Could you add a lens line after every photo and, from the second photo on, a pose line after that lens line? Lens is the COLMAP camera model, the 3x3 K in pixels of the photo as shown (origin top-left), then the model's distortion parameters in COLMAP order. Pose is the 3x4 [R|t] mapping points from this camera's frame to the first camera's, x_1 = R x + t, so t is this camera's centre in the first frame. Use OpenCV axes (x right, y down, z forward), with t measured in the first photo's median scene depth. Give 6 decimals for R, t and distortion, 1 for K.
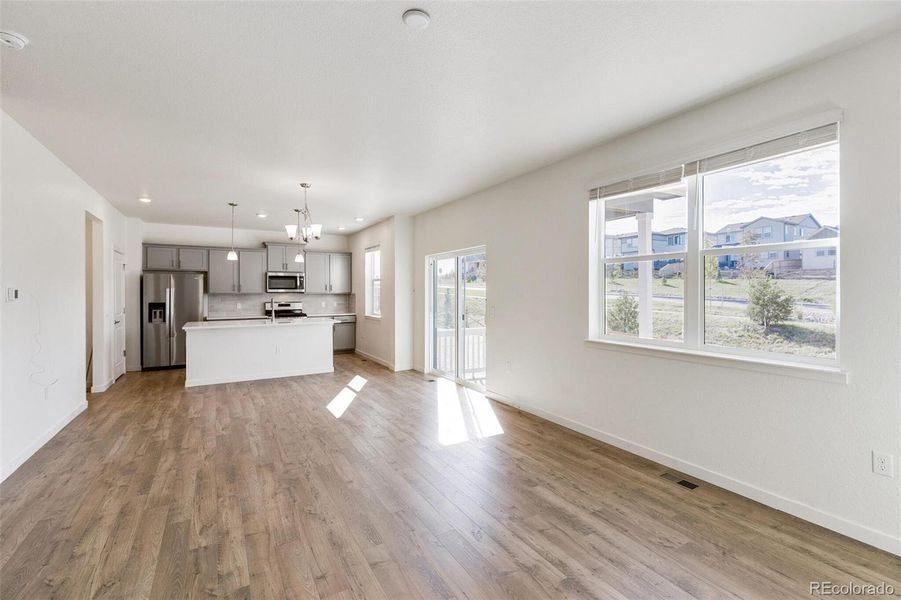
lens RADIAL K [[404.4, 0, 455.0], [0, 404.4, 296.4], [0, 0, 1]] dist [0.003890, 0.000184]
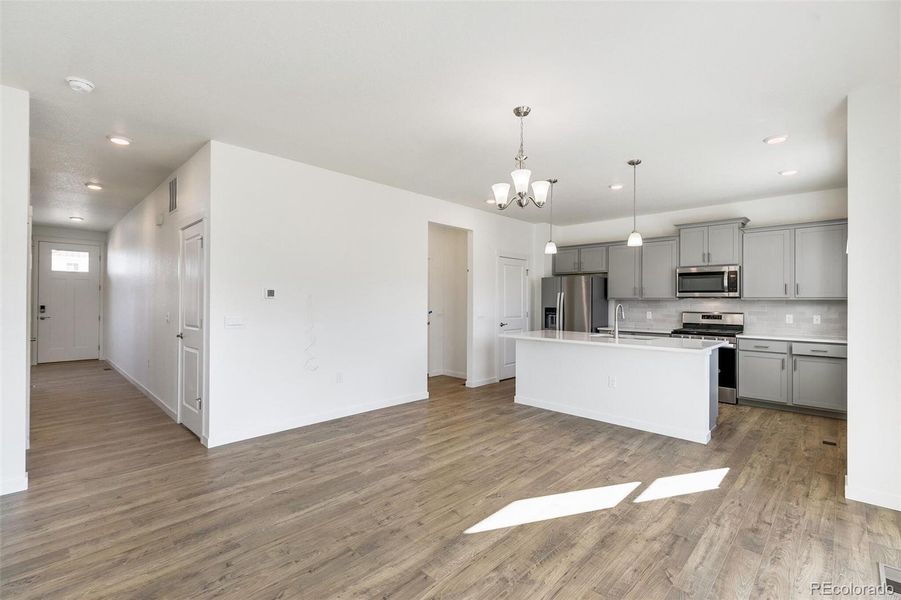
lens RADIAL K [[404.4, 0, 455.0], [0, 404.4, 296.4], [0, 0, 1]] dist [0.003890, 0.000184]
pose [[0.267651, -0.005570, -0.963500, 0.121816], [-0.018847, 0.999762, -0.011015, 0.004113], [0.963332, 0.021107, 0.267482, 0.517606]]
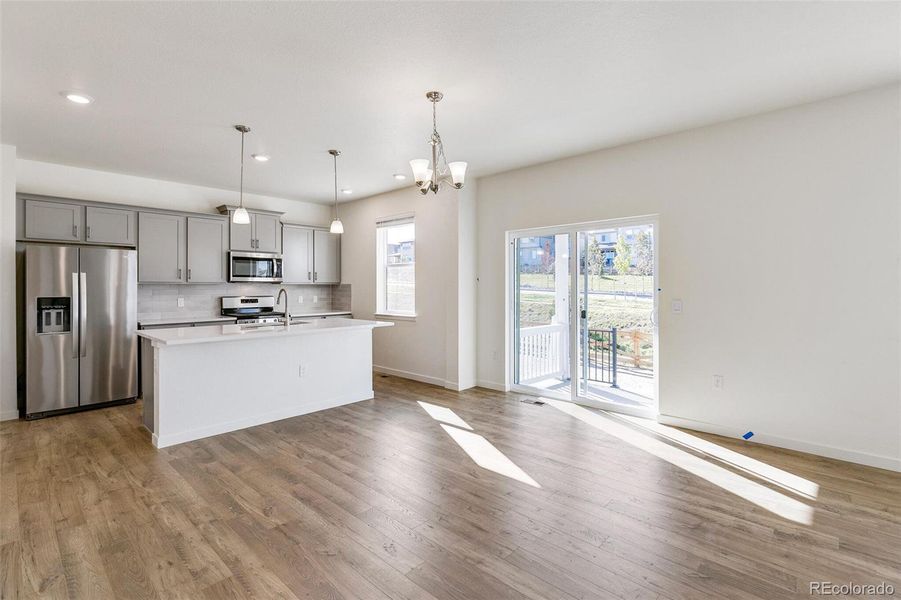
lens RADIAL K [[422.0, 0, 448.3], [0, 422.0, 289.8], [0, 0, 1]] dist [0.001598, -0.000110]
pose [[0.961703, -0.000597, 0.274094, -0.360639], [0.002235, 0.999981, -0.005662, 0.009464], [-0.274086, 0.006058, 0.961686, 0.275741]]
